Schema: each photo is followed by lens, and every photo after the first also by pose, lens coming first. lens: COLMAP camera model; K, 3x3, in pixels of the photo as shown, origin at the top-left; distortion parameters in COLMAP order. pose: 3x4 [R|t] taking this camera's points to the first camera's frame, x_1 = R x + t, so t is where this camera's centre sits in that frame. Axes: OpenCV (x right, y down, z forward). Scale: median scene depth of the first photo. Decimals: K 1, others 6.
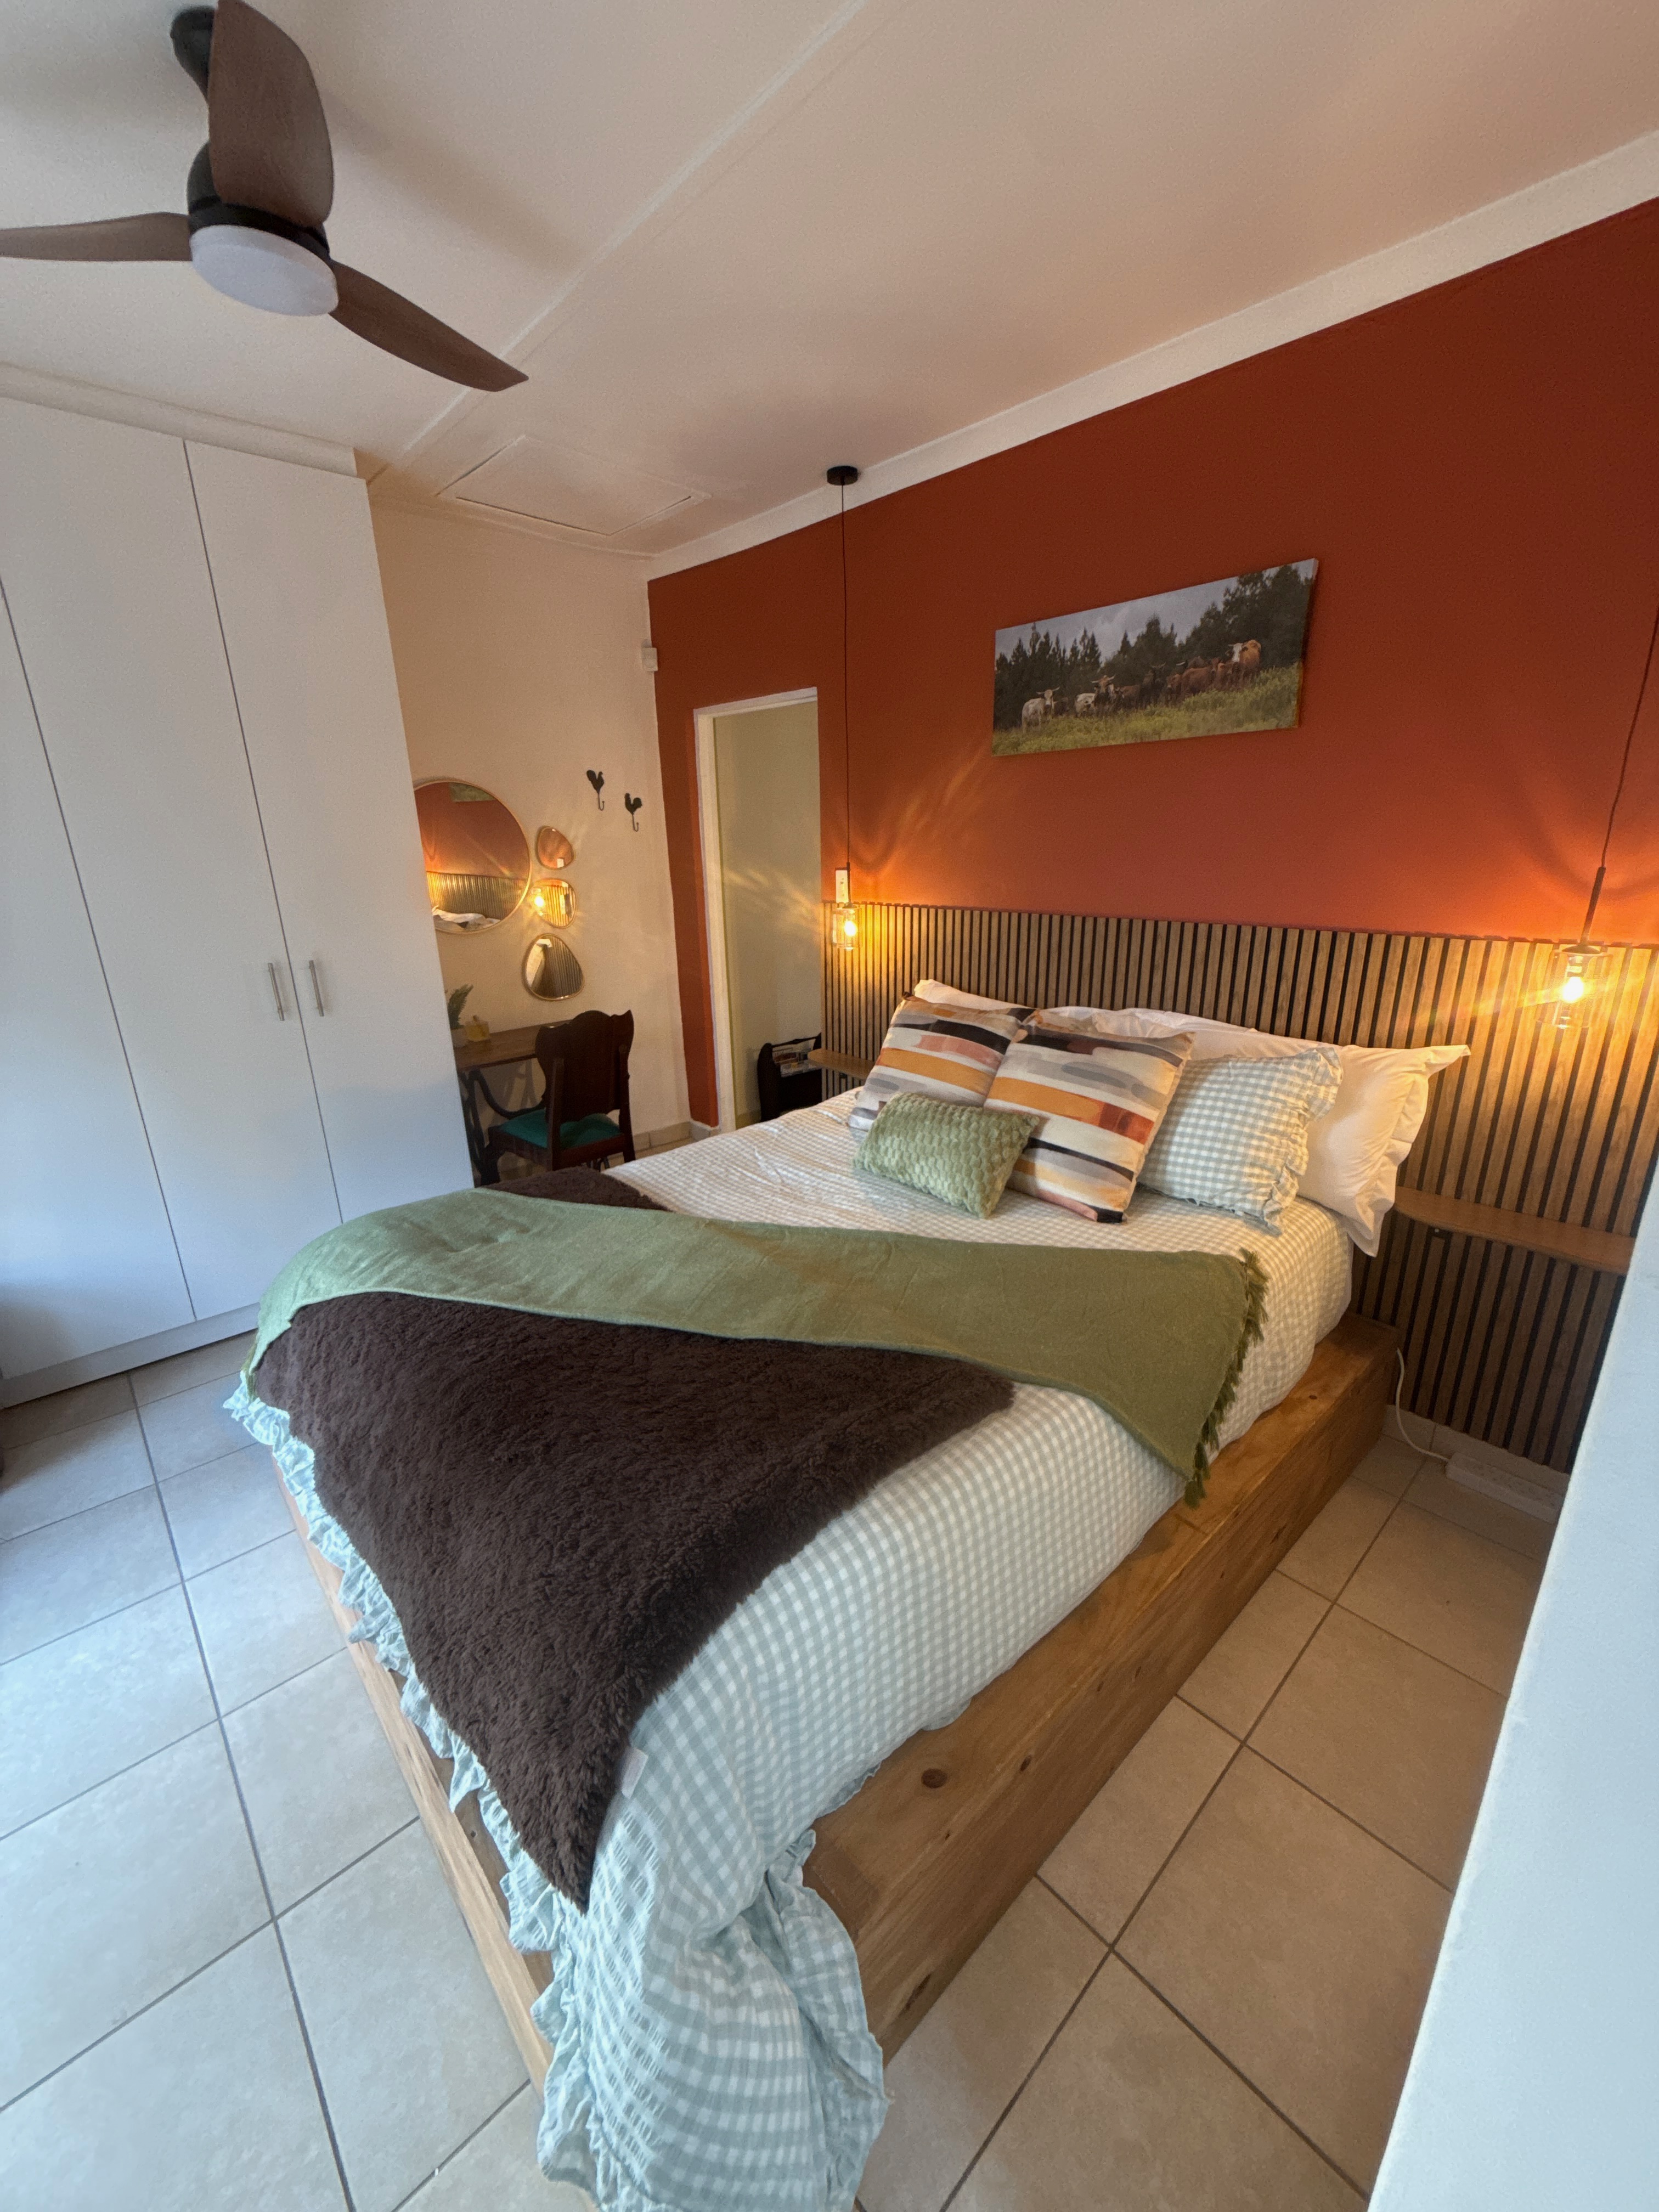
lens RADIAL K [[881.8, 0, 827.2], [0, 881.8, 1110.8], [0, 0, 1]] dist [0.000524, 0.000632]
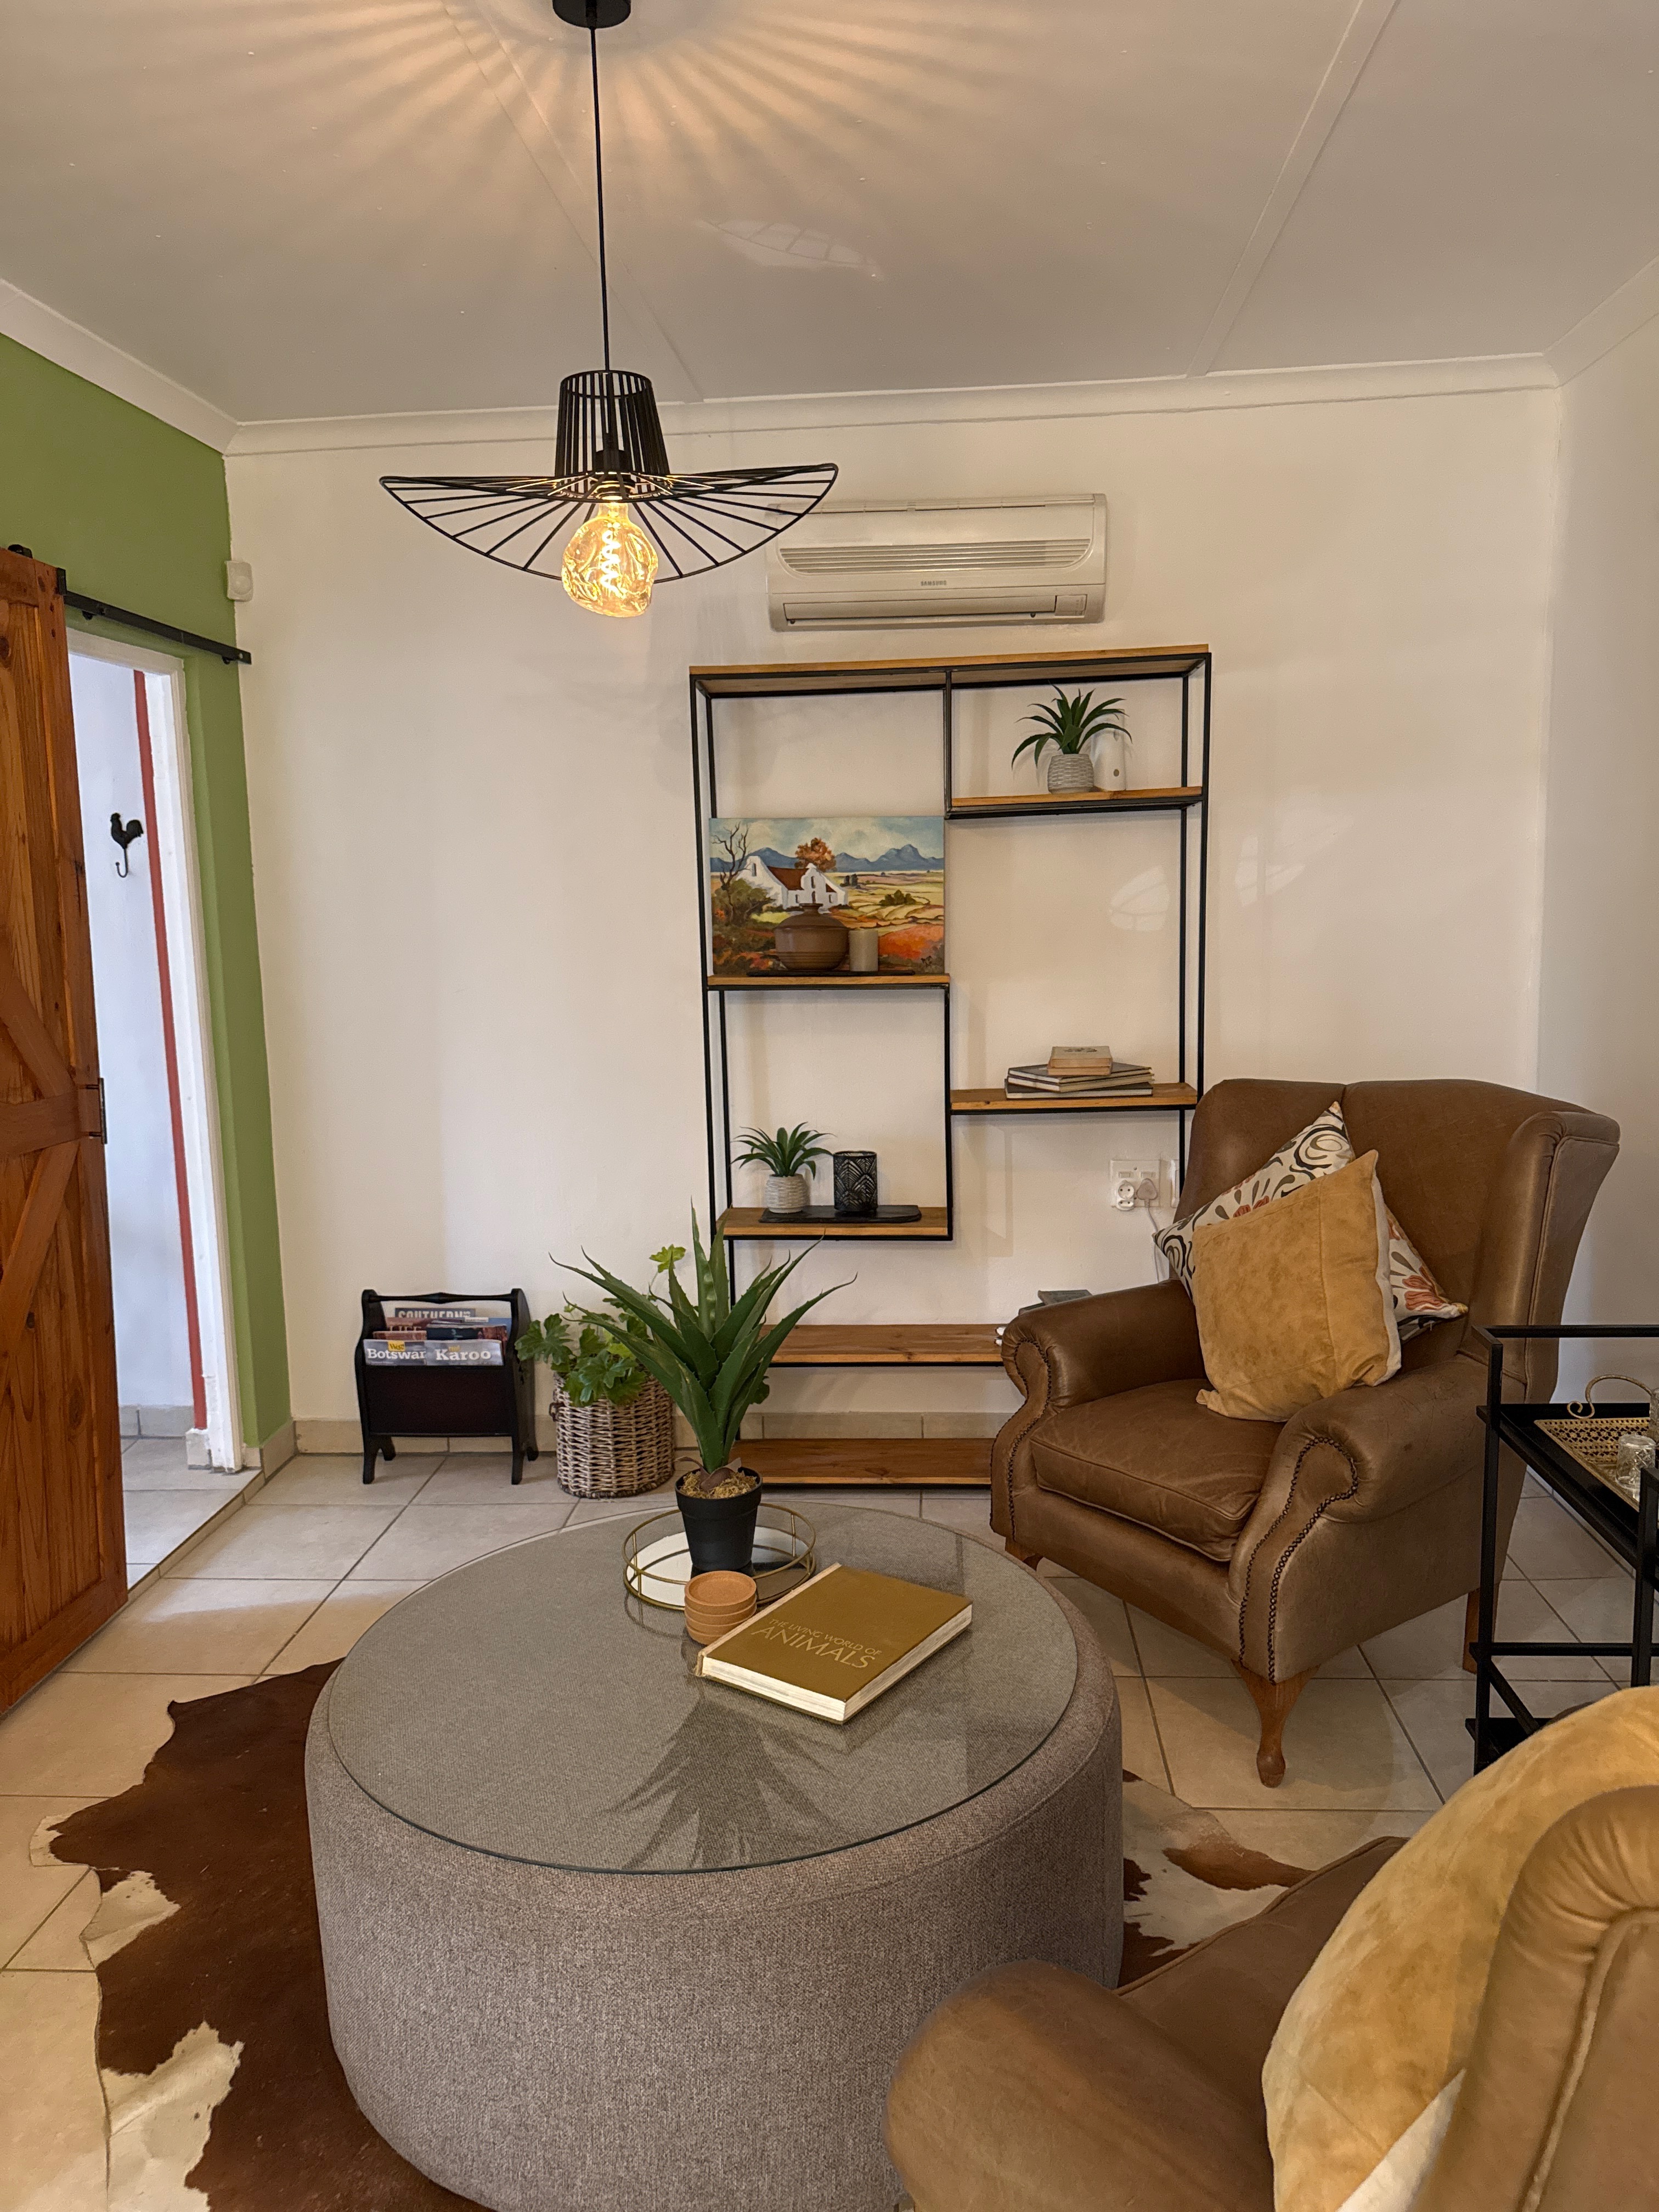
lens RADIAL K [[1546.8, 0, 843.0], [0, 1546.8, 1104.2], [0, 0, 1]] dist [0.047074, -0.046917]
pose [[0.708422, 0.109753, -0.697203, 1.386907], [-0.206819, 0.976753, -0.056388, -0.356647], [0.674806, 0.184141, 0.714653, 1.038535]]
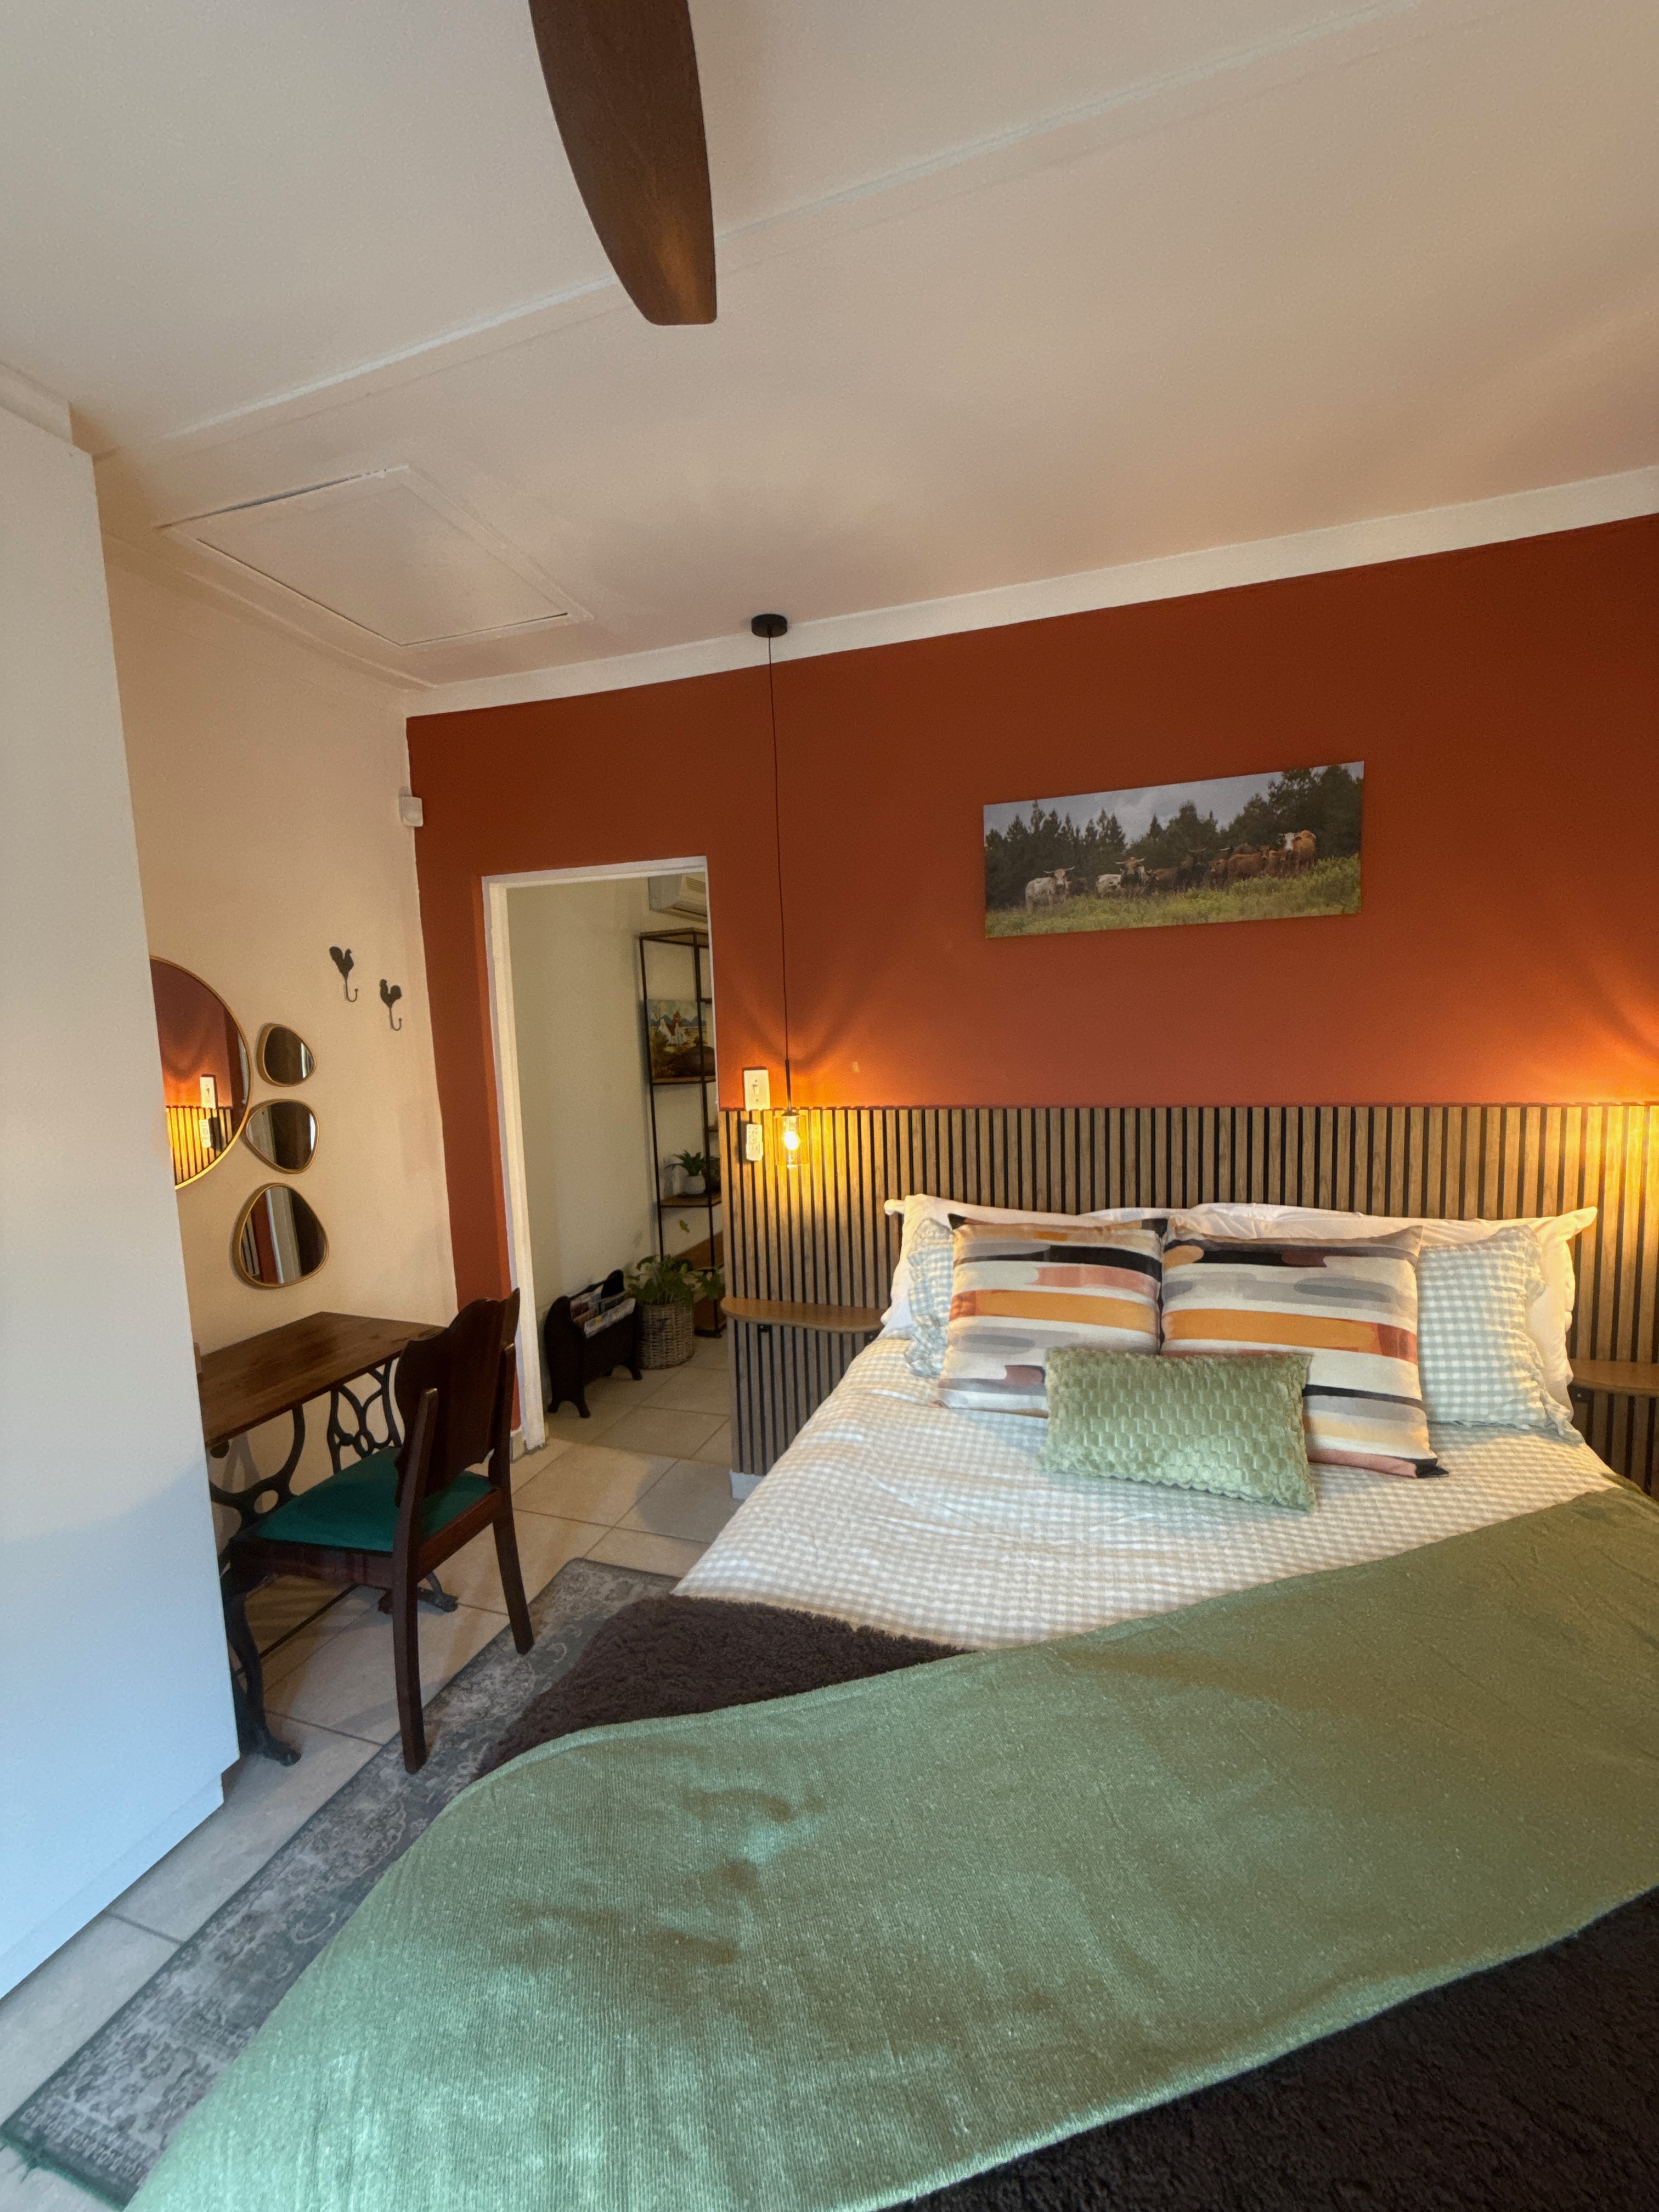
lens RADIAL K [[881.8, 0, 827.4], [0, 881.8, 1112.0], [0, 0, 1]] dist [0.000524, 0.000632]
pose [[0.873799, -0.058878, 0.482709, -0.435835], [0.162426, 0.970972, -0.175590, -0.117407], [-0.458359, 0.231835, 0.857998, 0.404012]]
